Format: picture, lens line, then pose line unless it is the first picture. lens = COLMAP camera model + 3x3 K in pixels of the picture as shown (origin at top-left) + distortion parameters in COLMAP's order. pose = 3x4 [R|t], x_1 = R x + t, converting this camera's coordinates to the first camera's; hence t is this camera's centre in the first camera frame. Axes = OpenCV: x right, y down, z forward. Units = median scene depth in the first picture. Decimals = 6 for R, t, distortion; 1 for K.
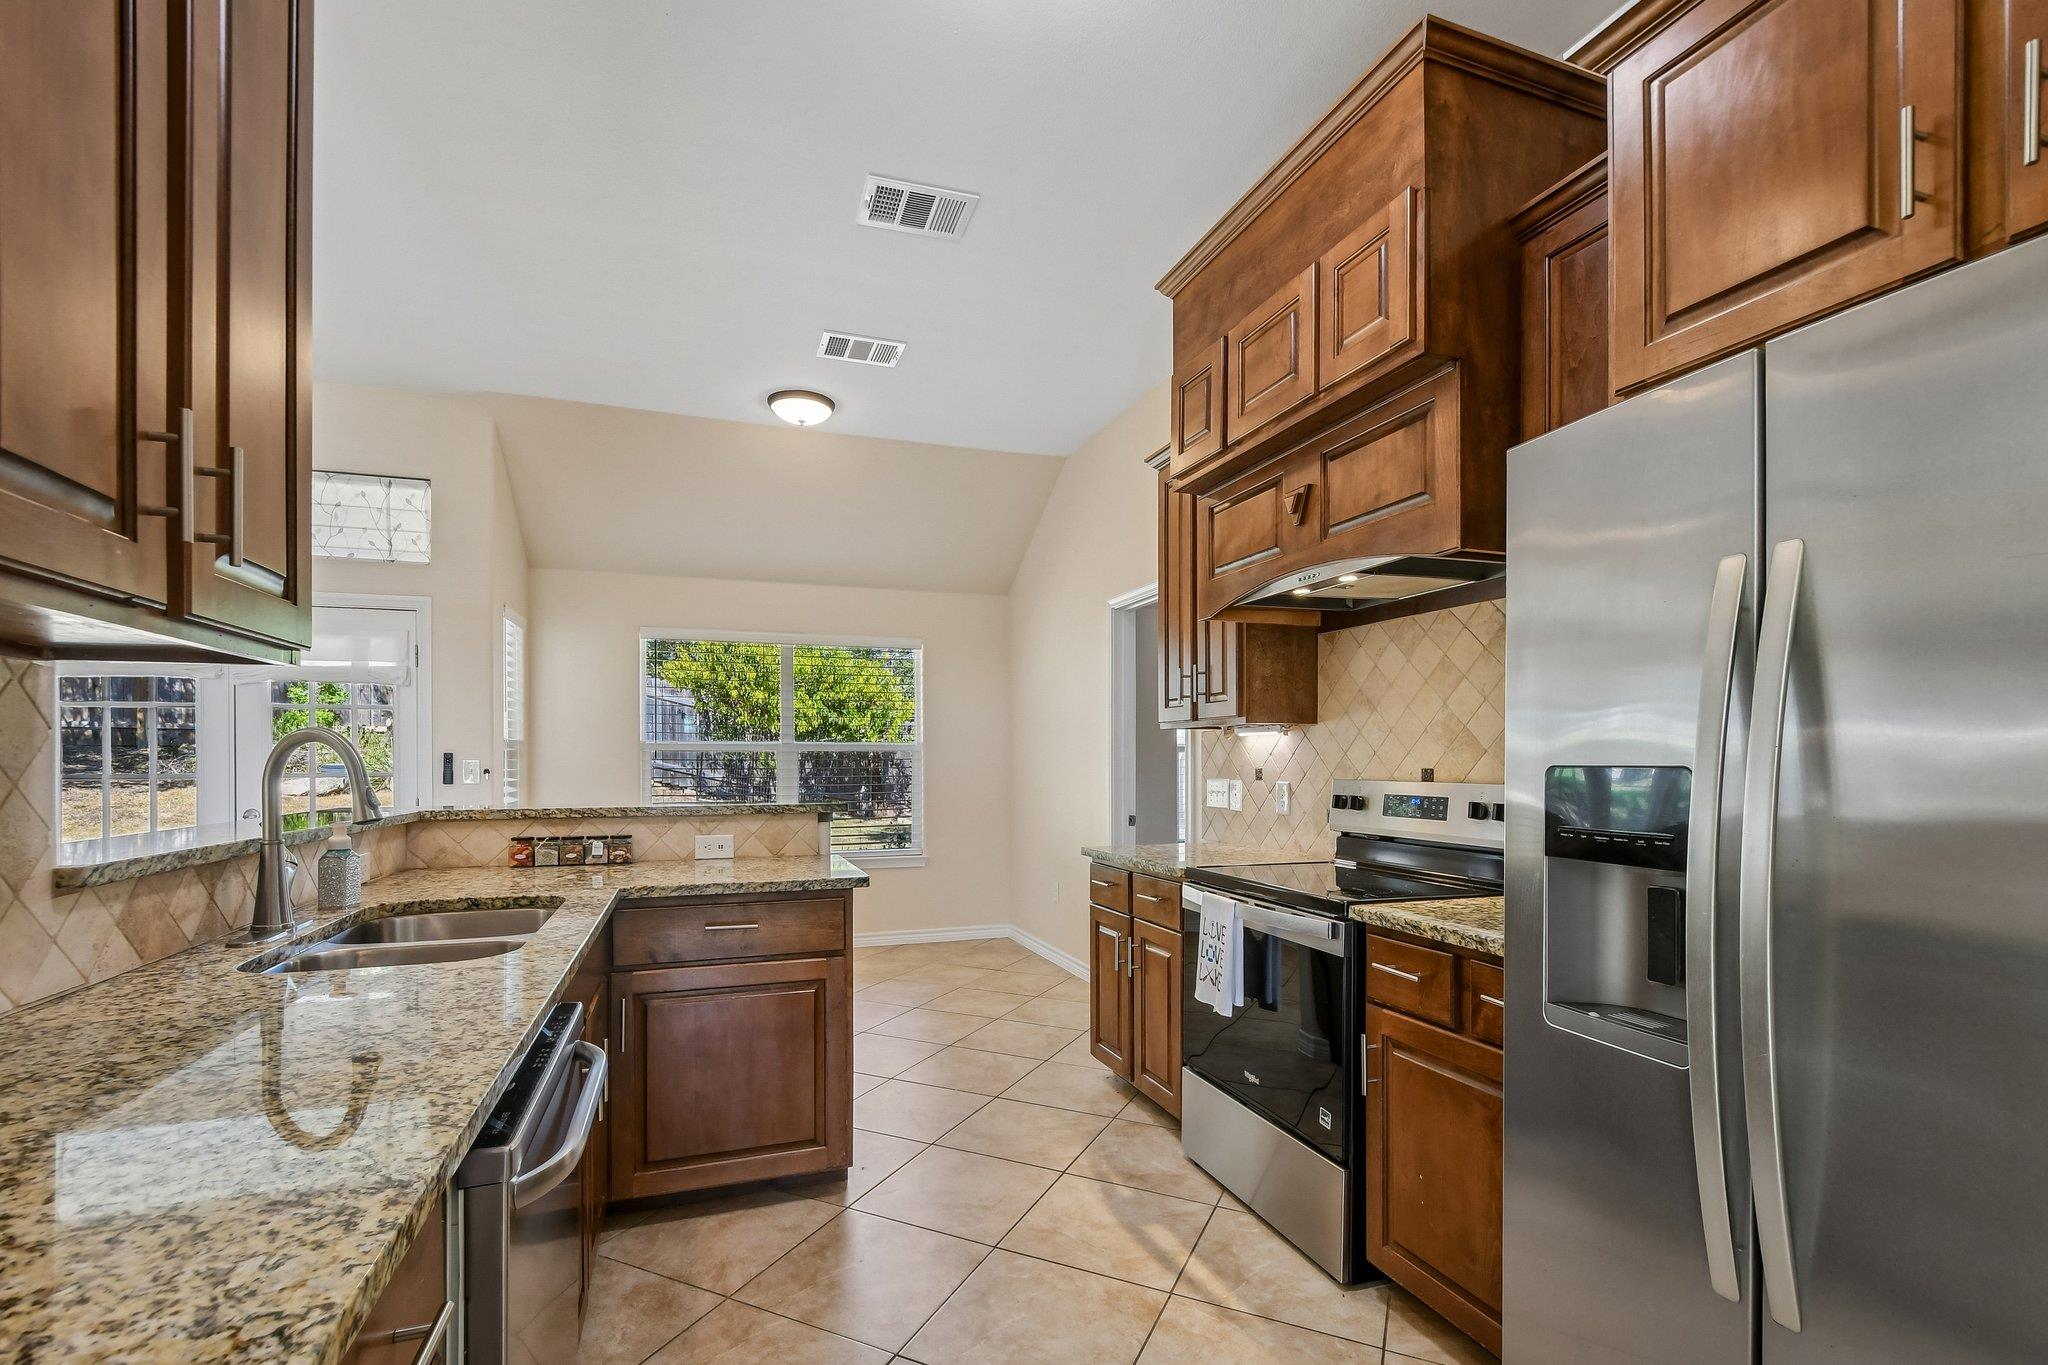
lens RADIAL K [[900.9, 0, 1011.6], [0, 900.9, 765.8], [0, 0, 1]] dist [-0.002513, -0.001426]
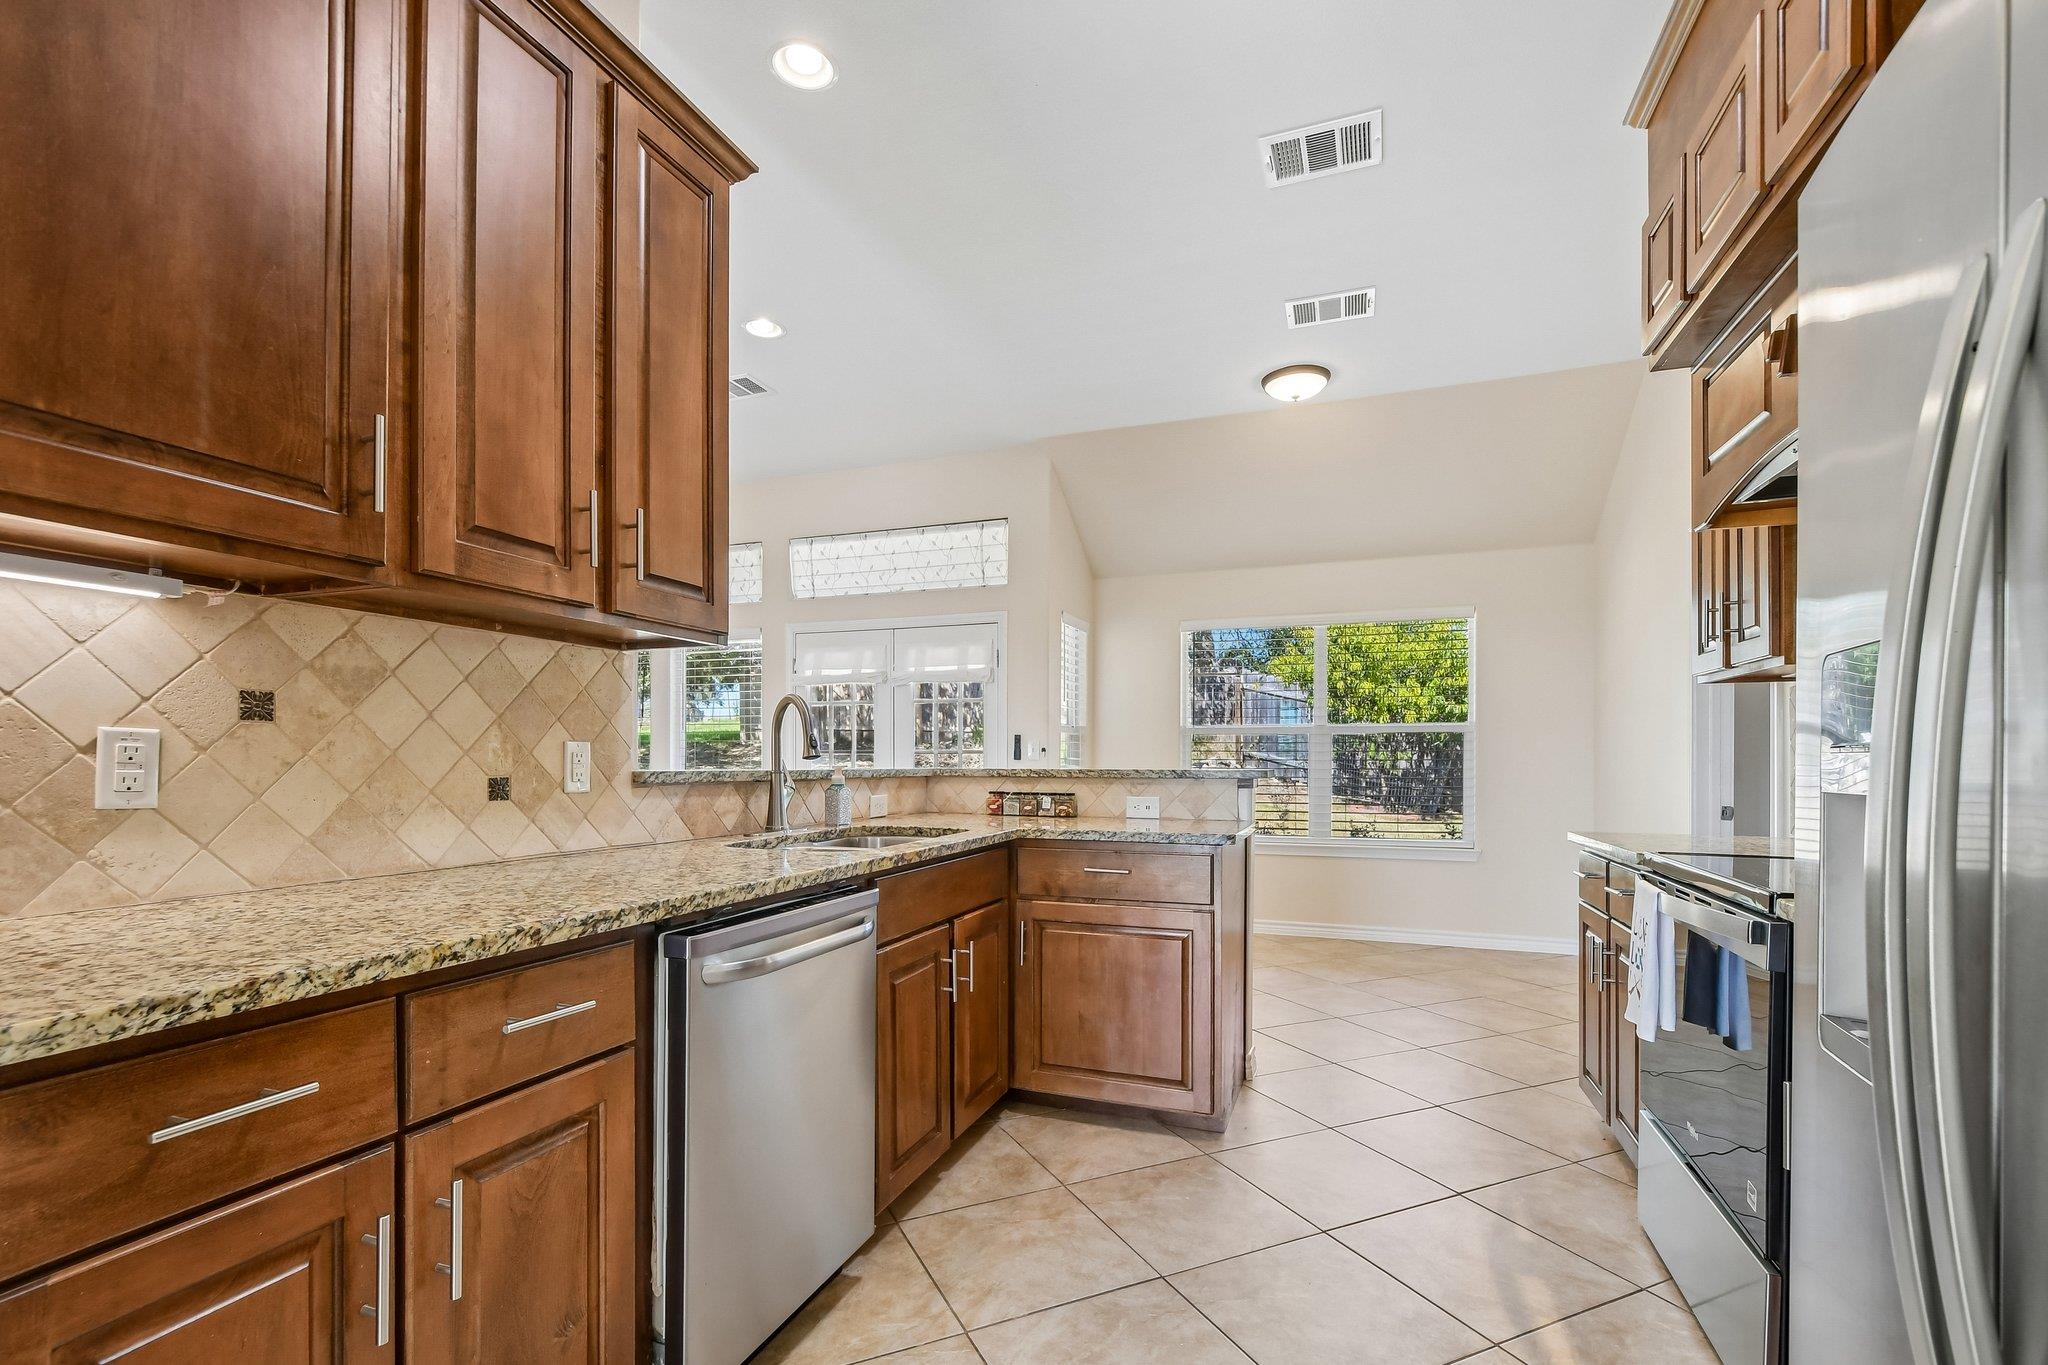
lens RADIAL K [[912.0, 0, 1019.2], [0, 912.0, 764.2], [0, 0, 1]] dist [-0.001719, 0.000201]
pose [[0.765103, 0.005618, -0.643883, 0.287118], [-0.008126, 0.999967, -0.000932, 0.041981], [0.643856, 0.005945, 0.765123, 0.053624]]
